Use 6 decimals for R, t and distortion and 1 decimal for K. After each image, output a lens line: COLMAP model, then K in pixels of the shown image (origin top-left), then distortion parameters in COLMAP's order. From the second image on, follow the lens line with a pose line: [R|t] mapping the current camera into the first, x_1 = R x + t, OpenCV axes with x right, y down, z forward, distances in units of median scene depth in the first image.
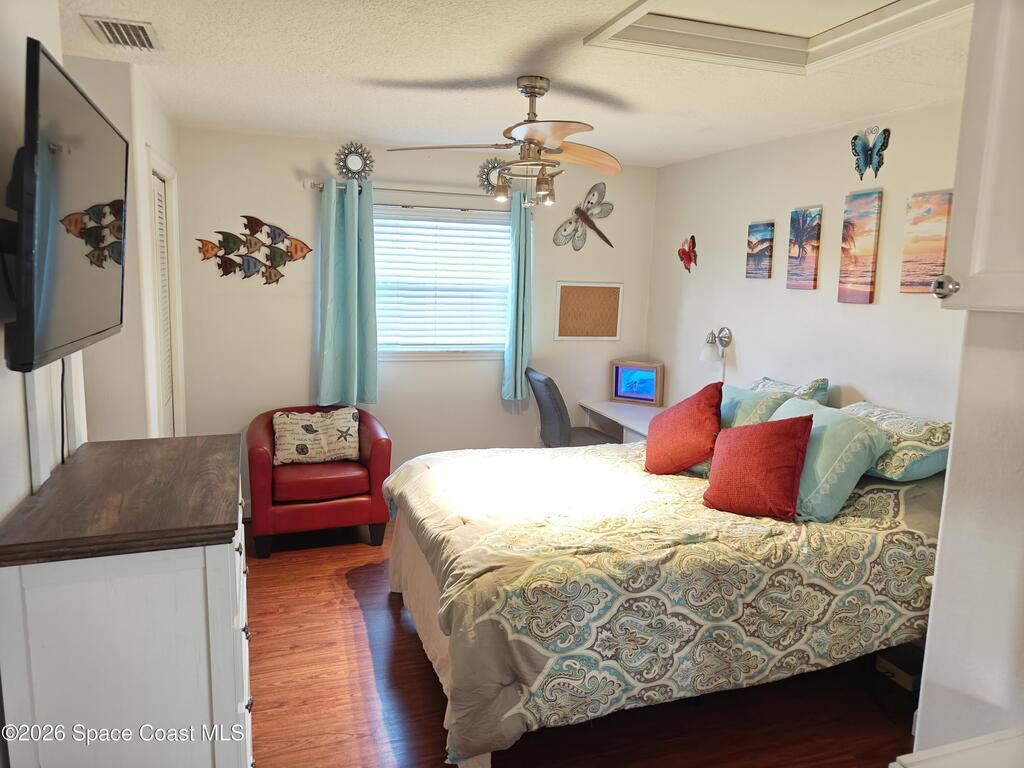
lens RADIAL K [[724.5, 0, 512.0], [0, 724.5, 384.0], [0, 0, 1]] dist [-0.000092, 0.008481]
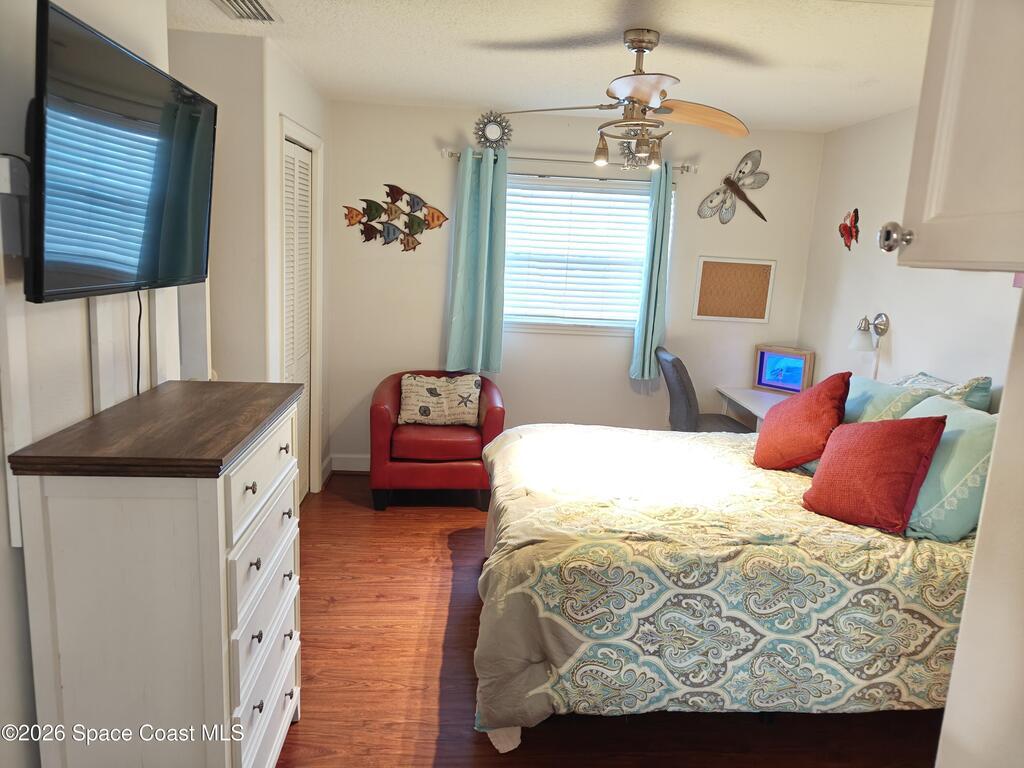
lens RADIAL K [[724.5, 0, 512.0], [0, 724.5, 384.0], [0, 0, 1]] dist [-0.000092, 0.008481]
pose [[0.963481, 0.072927, -0.257655, 0.129887], [-0.065780, 0.997175, 0.036261, 0.007279], [0.259572, -0.017988, 0.965556, 0.042719]]
